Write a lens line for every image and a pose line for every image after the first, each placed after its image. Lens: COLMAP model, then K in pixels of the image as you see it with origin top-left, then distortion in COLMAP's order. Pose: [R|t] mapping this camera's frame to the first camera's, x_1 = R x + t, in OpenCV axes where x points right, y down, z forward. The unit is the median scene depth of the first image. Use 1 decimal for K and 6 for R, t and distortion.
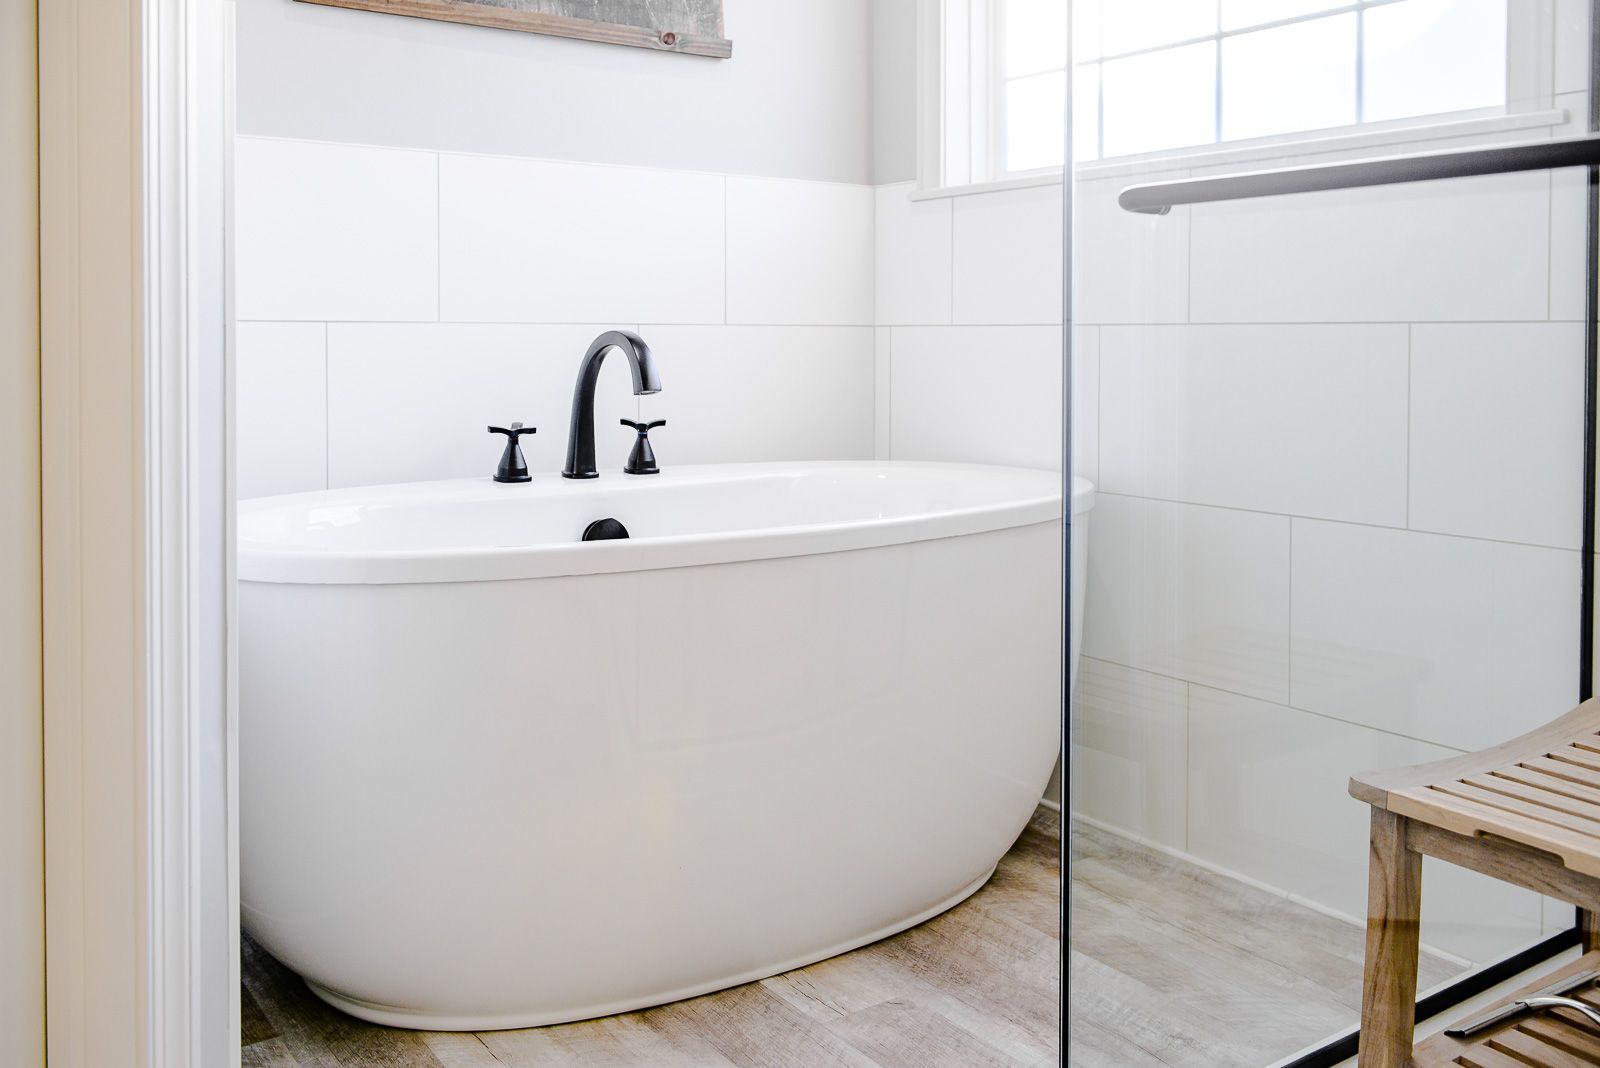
lens RADIAL K [[1442.5, 0, 805.2], [0, 1442.5, 357.3], [0, 0, 1]] dist [0.000289, -0.008560]
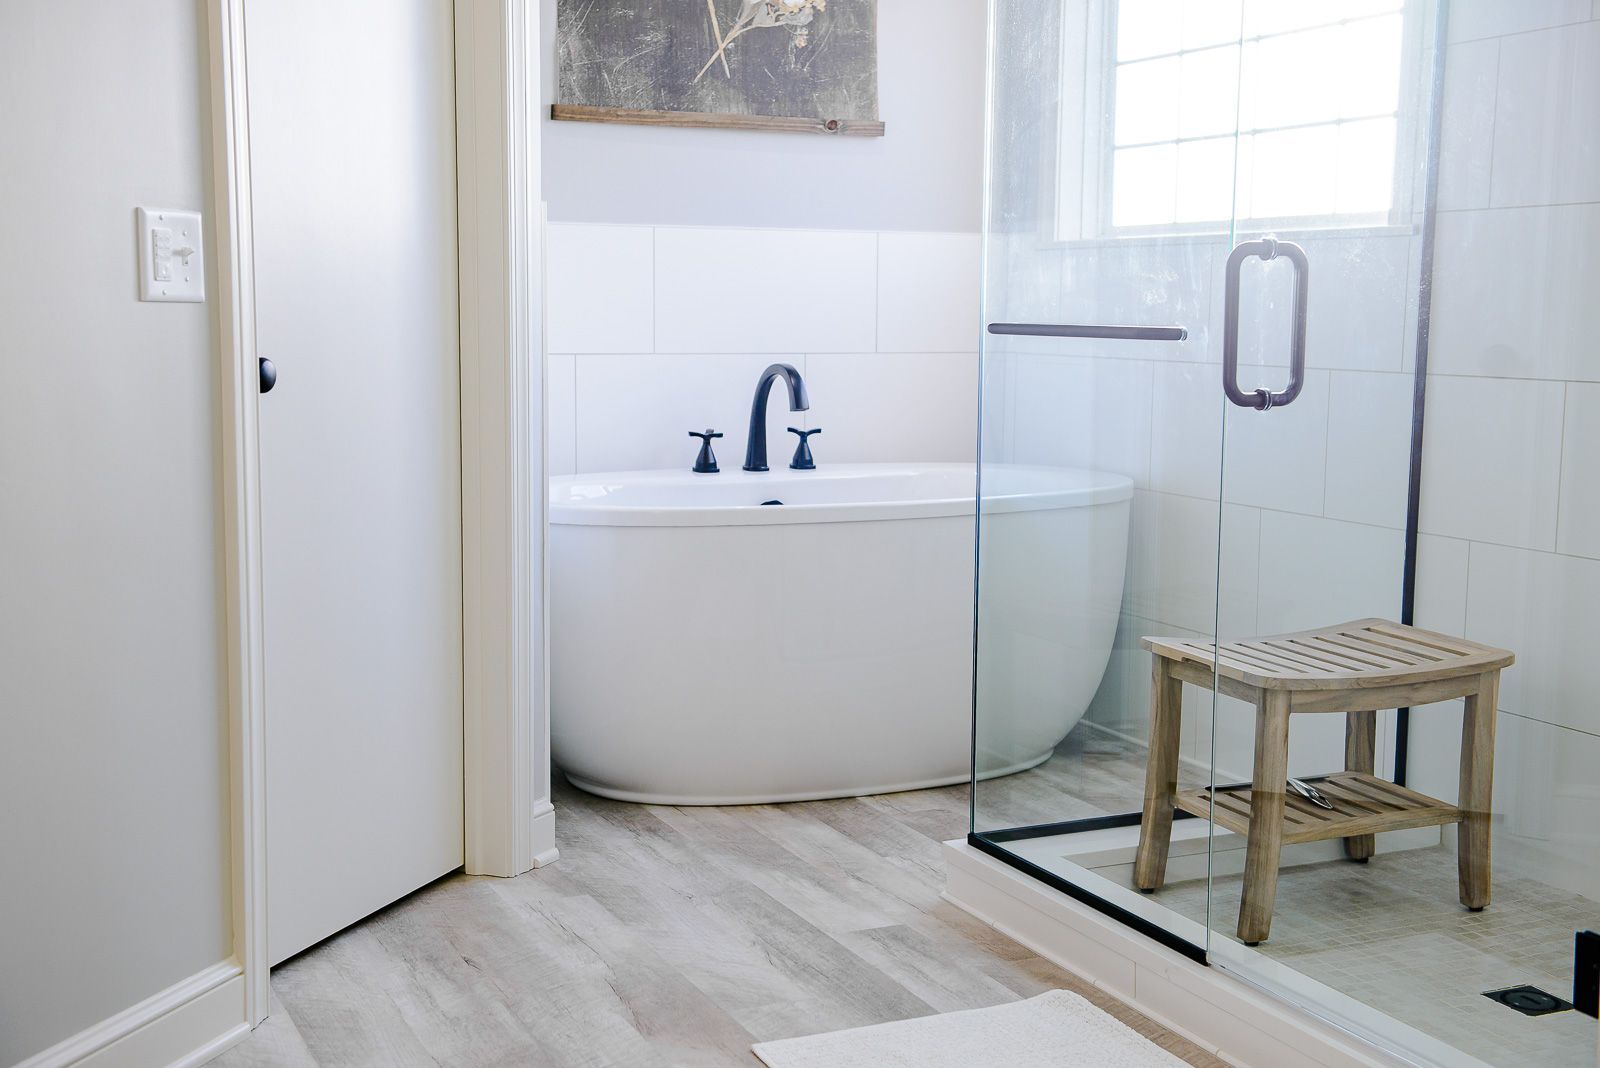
lens RADIAL K [[2000.0, 0, 805.4], [0, 2000.0, 544.1], [0, 0, 1]] dist [0.112523, -0.010516]
pose [[0.984758, 0.029402, -0.171427, 0.261537], [-0.011025, 0.994179, 0.107179, -0.060673], [0.173580, -0.103655, 0.979350, -1.023853]]
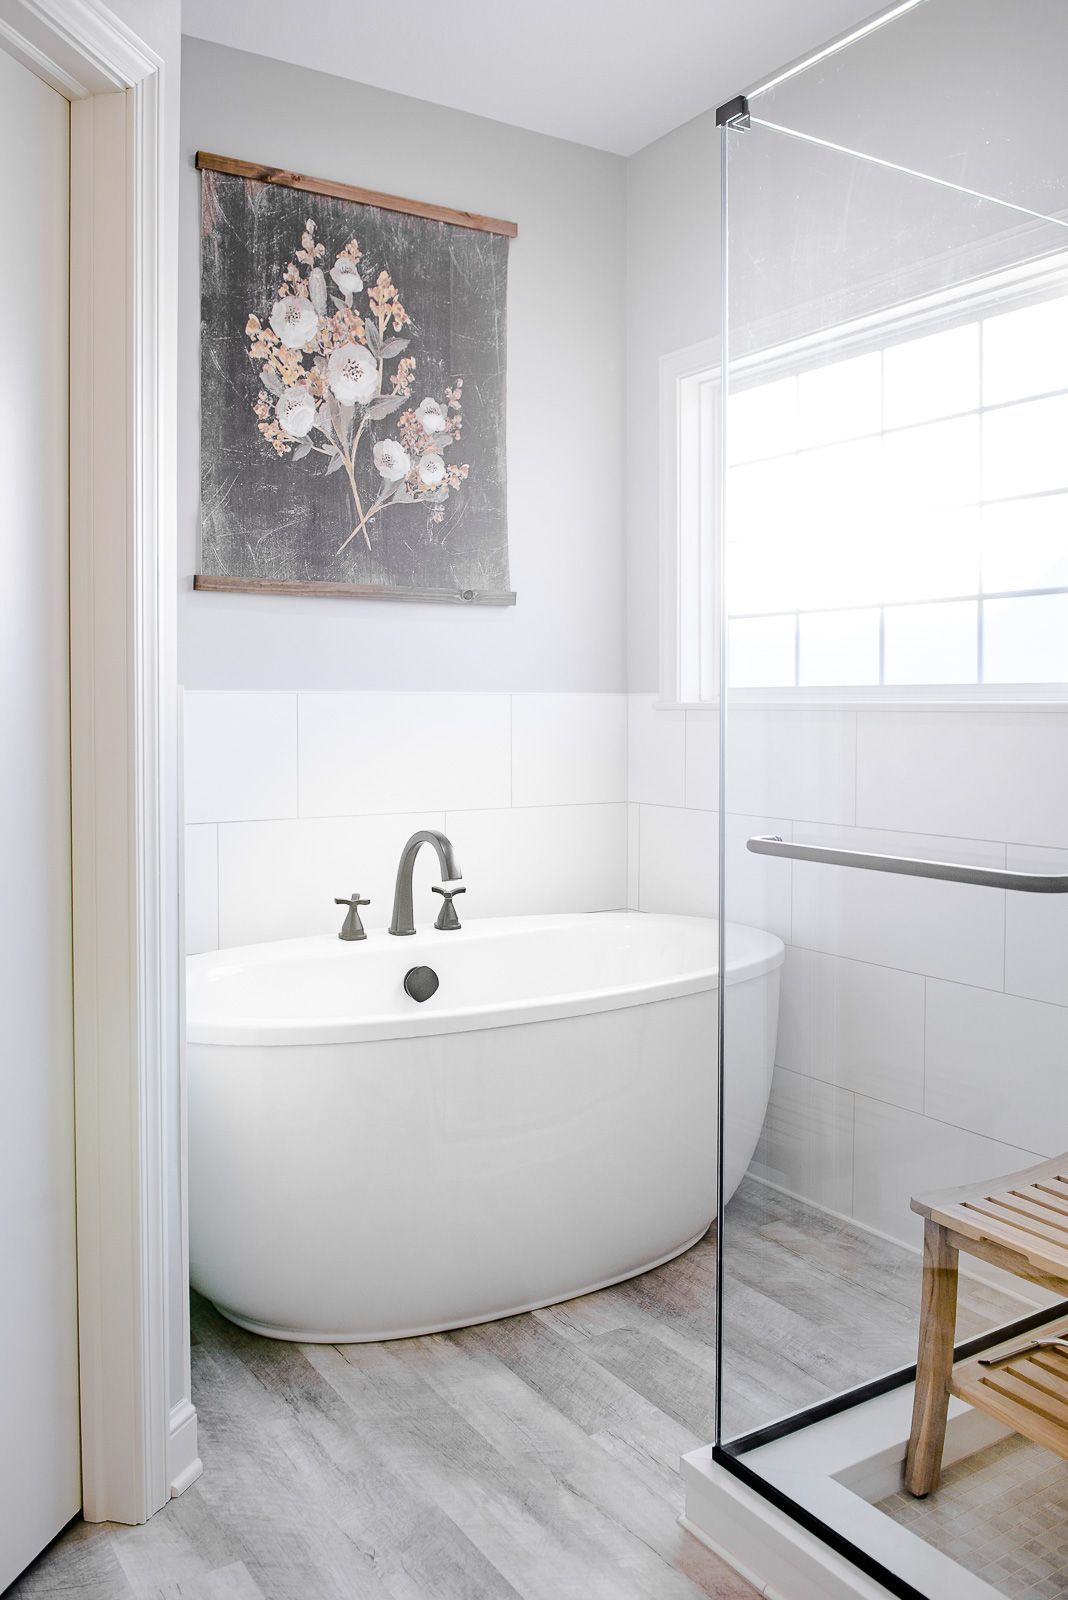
lens RADIAL K [[1294.9, 0, 540.0], [0, 1294.9, 739.9], [0, 0, 1]] dist [-0.030788, -0.003371]
pose [[0.999050, 0.000342, -0.043572, 0.030606], [0.000153, 0.999936, 0.011338, -0.137021], [0.043573, -0.011334, 0.998986, -0.244164]]
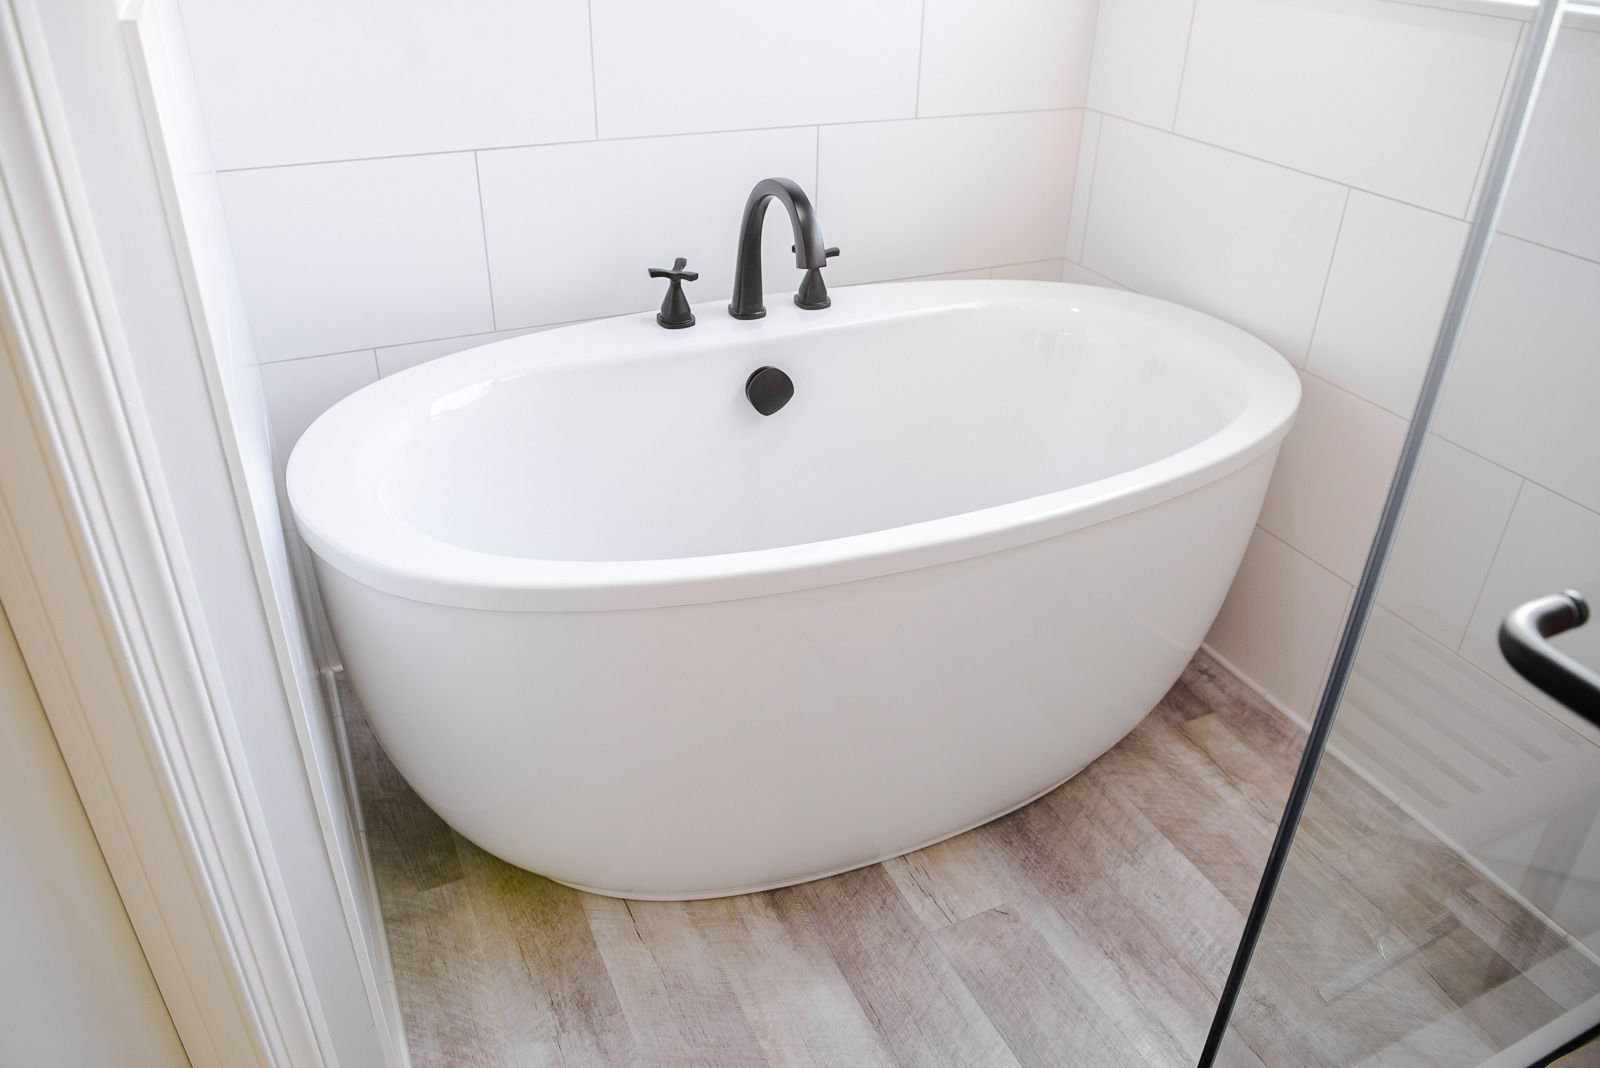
lens RADIAL K [[1146.0, 0, 792.5], [0, 1146.0, 535.2], [0, 0, 1]] dist [-0.047291, -0.000515]
pose [[0.983254, 0.108154, -0.146679, 0.002331], [-0.021558, 0.868234, 0.495686, -0.207159], [0.180962, -0.484224, 0.856026, 0.345402]]
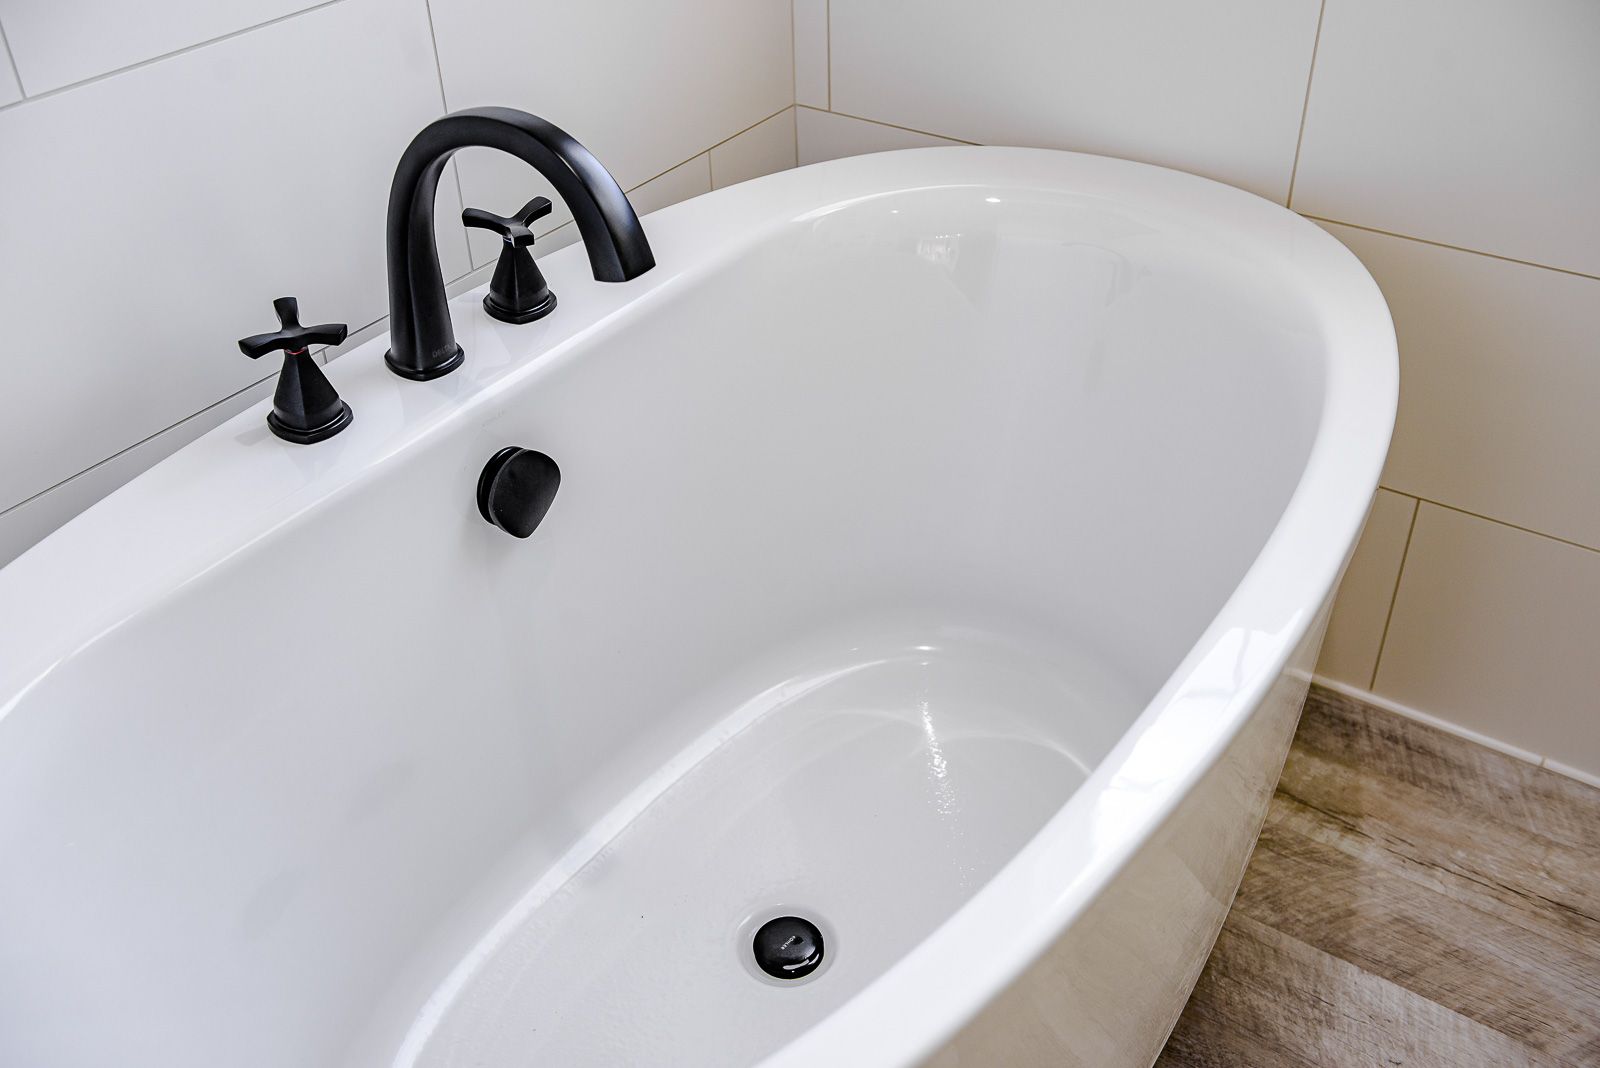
lens RADIAL K [[1511.6, 0, 798.6], [0, 1511.6, 554.7], [0, 0, 1]] dist [0.010303, 0.007516]
pose [[0.943488, -0.219196, 0.248563, -0.220775], [0.037757, 0.816236, 0.576483, -0.200153], [-0.329249, -0.534520, 0.778385, 0.629304]]
